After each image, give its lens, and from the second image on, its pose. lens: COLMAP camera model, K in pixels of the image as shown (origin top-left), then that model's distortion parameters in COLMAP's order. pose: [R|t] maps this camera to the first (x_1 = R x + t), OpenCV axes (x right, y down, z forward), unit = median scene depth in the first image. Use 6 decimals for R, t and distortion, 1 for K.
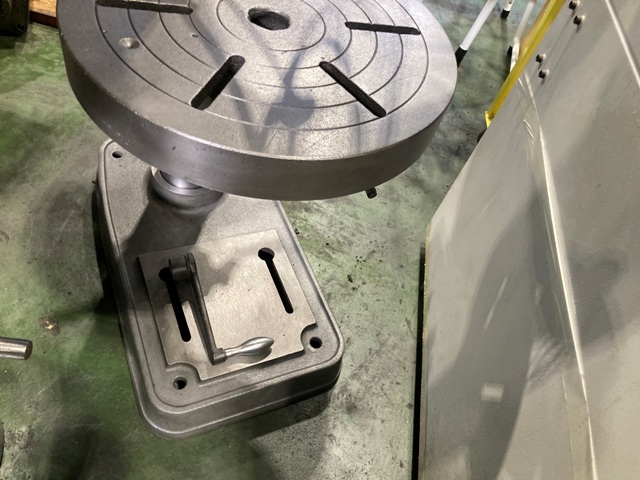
lens RADIAL K [[523.1, 0, 313.6], [0, 523.1, 241.0], [0, 0, 1]] dist [0.045613, -0.071091]
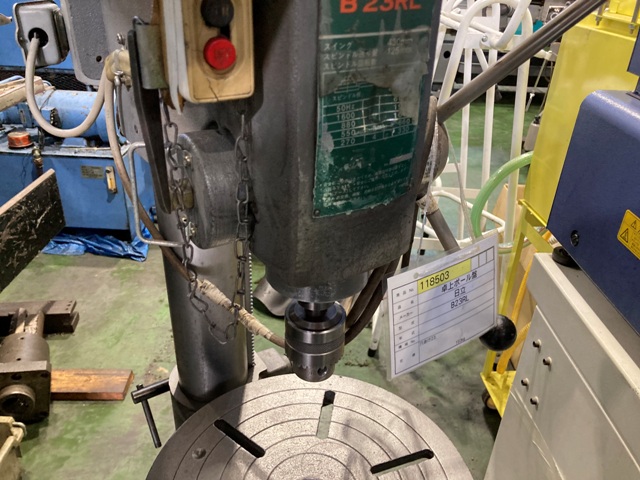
lens RADIAL K [[523.1, 0, 313.6], [0, 523.1, 241.0], [0, 0, 1]] dist [0.045613, -0.071091]
pose [[0.968837, -0.239334, 0.063831, -0.006517], [0.245988, 0.899414, -0.361308, -0.198738], [0.029063, 0.365751, 0.930259, -0.112214]]
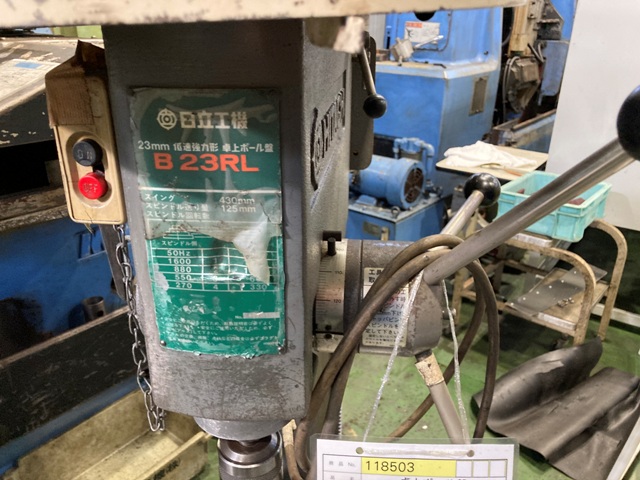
lens RADIAL K [[528.3, 0, 321.4], [0, 528.3, 232.0], [0, 0, 1]] dist [0.010423, -0.005210]
pose [[0.866875, -0.012471, -0.498370, 0.220941], [-0.259774, 0.841939, -0.472924, -0.247400], [0.425495, 0.539429, 0.726616, -0.064710]]
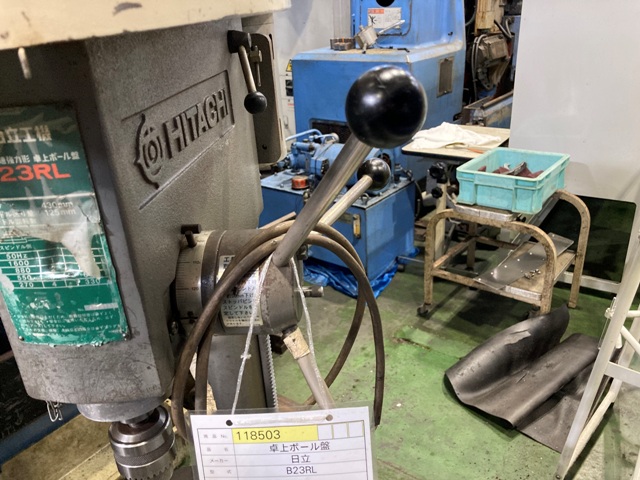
lens RADIAL K [[524.5, 0, 318.7], [0, 524.5, 231.9], [0, 0, 1]] dist [0.031222, -0.050265]
pose [[0.863656, -0.071207, -0.499026, 0.312188], [-0.193314, 0.867494, -0.458349, -0.254778], [0.465540, 0.492325, 0.735451, -0.041896]]
